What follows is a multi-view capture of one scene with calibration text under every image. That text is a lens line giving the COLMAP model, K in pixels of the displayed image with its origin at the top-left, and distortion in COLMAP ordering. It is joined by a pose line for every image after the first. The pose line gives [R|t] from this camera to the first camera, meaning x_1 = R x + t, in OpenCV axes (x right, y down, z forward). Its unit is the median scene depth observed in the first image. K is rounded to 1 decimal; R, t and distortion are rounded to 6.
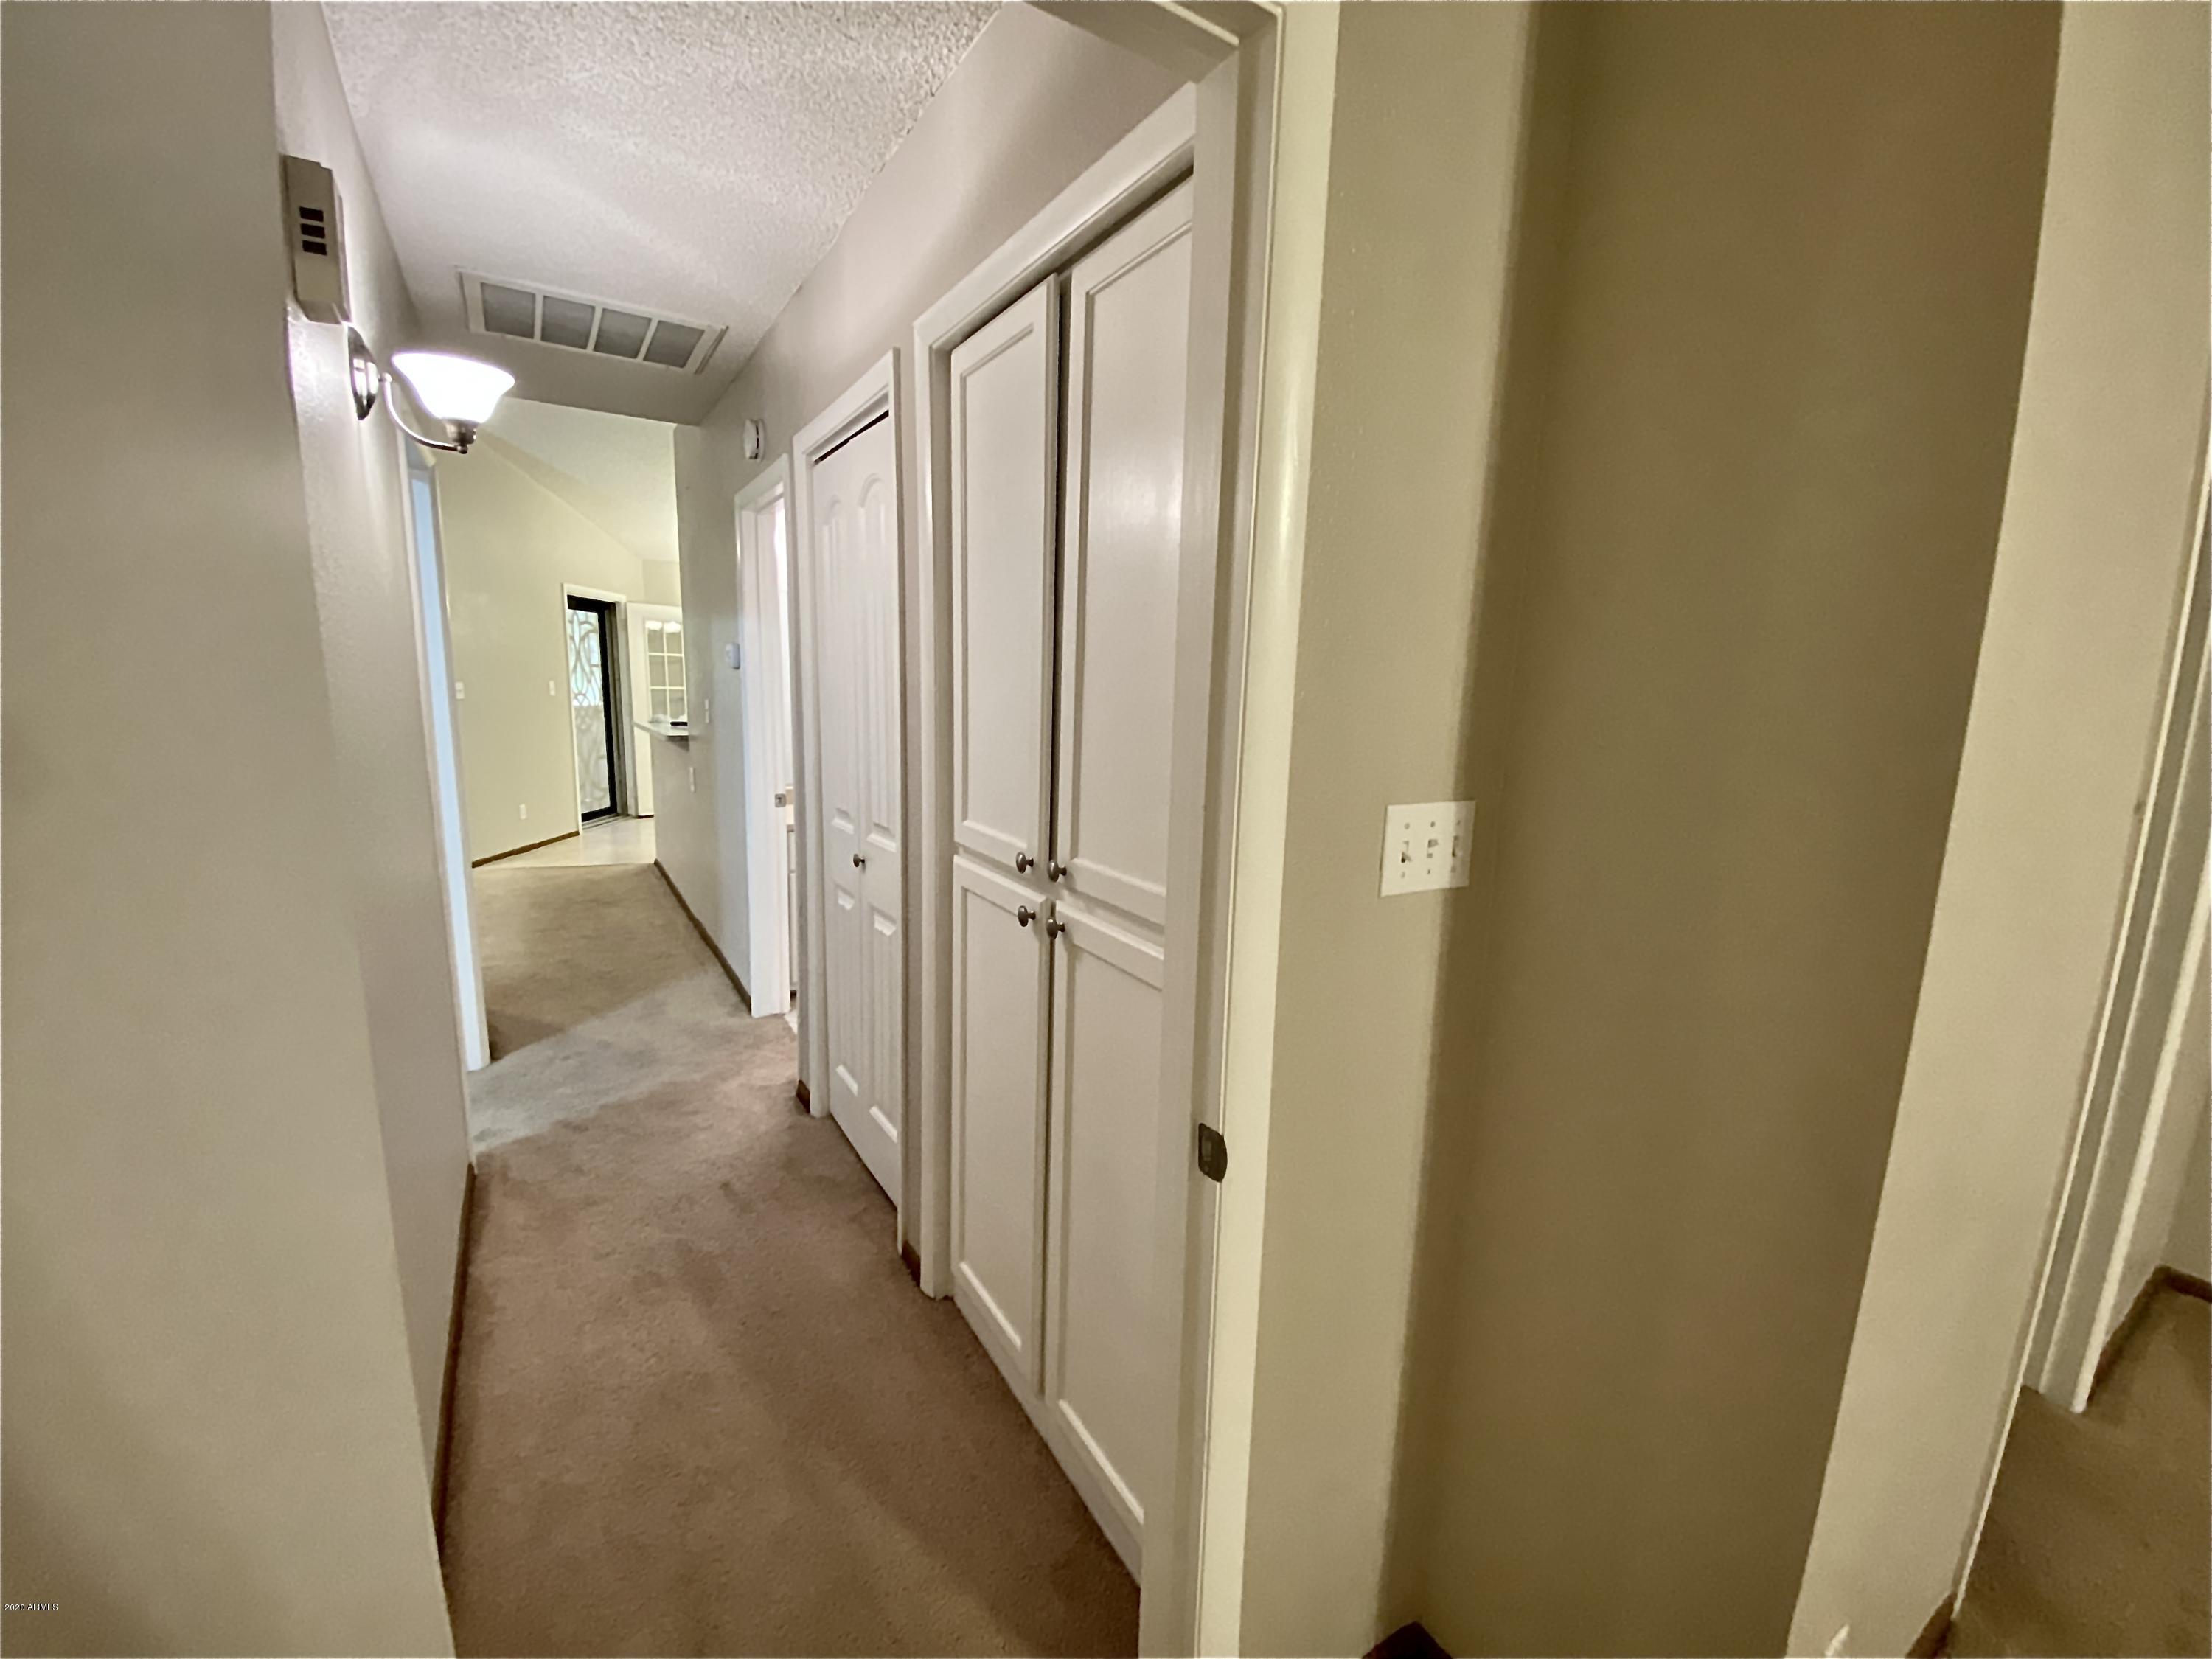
lens RADIAL K [[901.2, 0, 1100.6], [0, 901.2, 837.6], [0, 0, 1]] dist [0.056339, -0.040999]
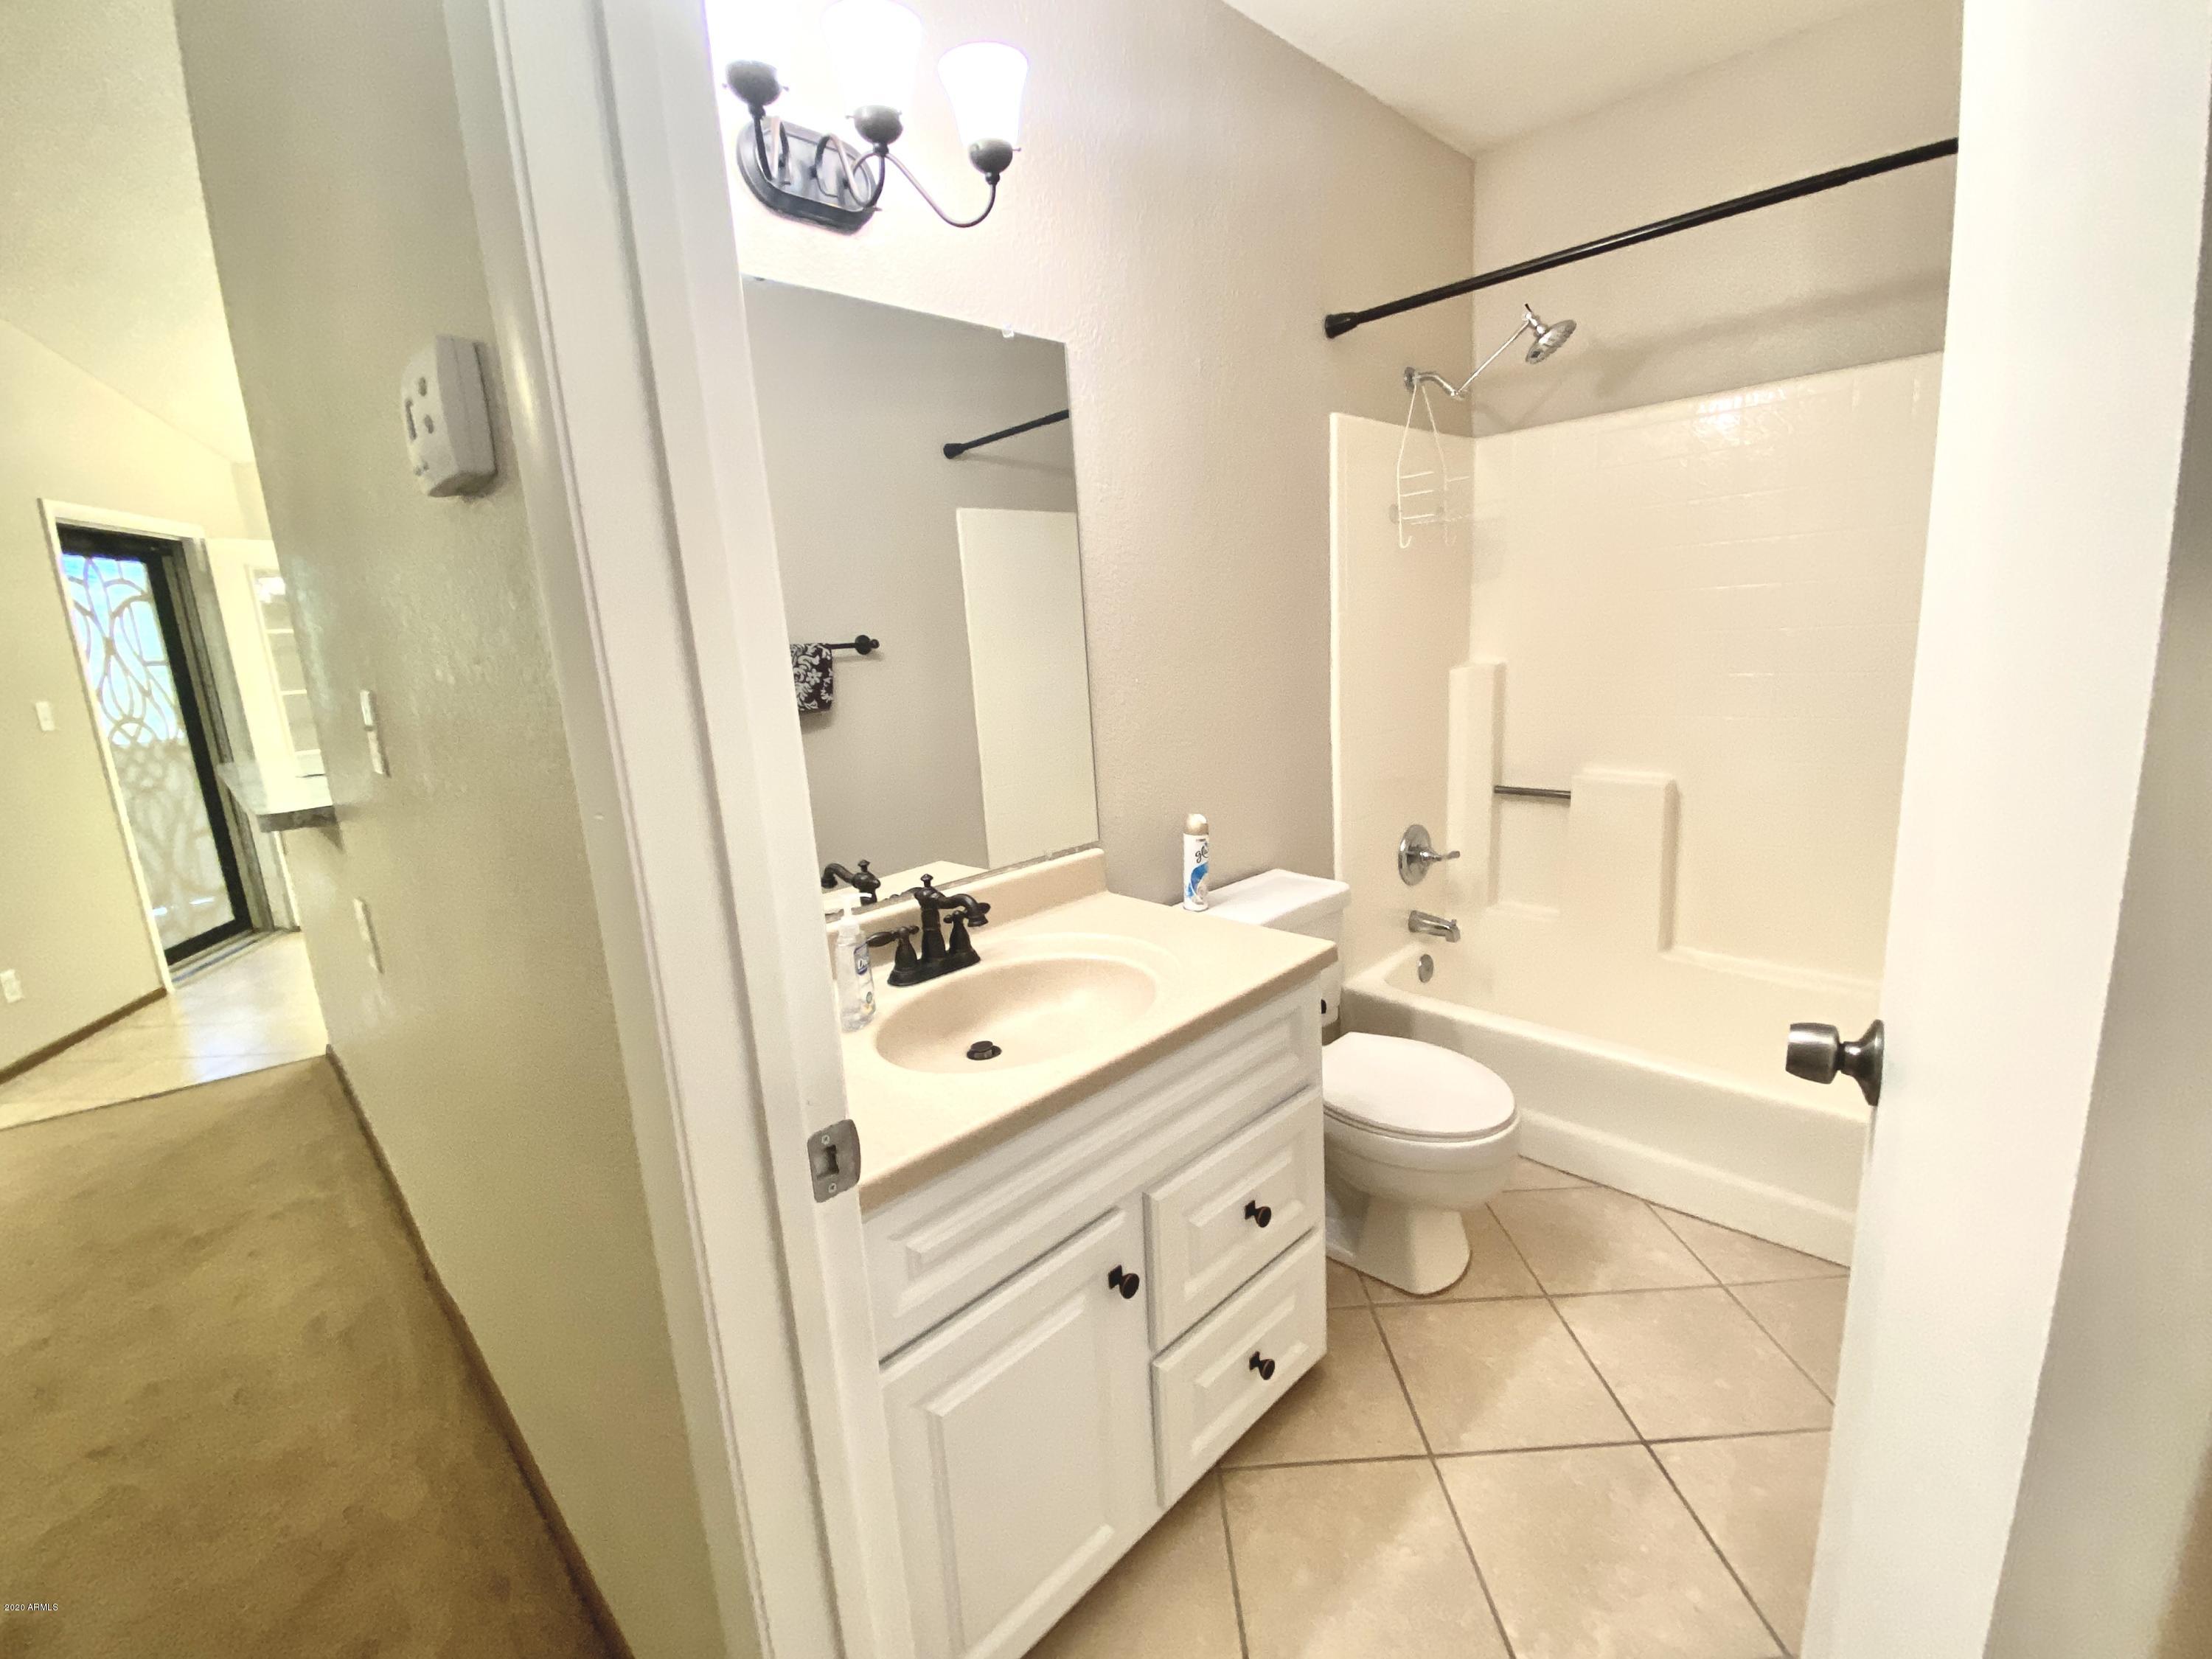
lens RADIAL K [[901.2, 0, 1100.6], [0, 901.2, 837.6], [0, 0, 1]] dist [0.056339, -0.040999]
pose [[0.966749, -0.133912, 0.217864, -0.156020], [0.125261, 0.990701, 0.053109, -0.049482], [-0.222950, -0.024053, 0.974533, 0.369819]]
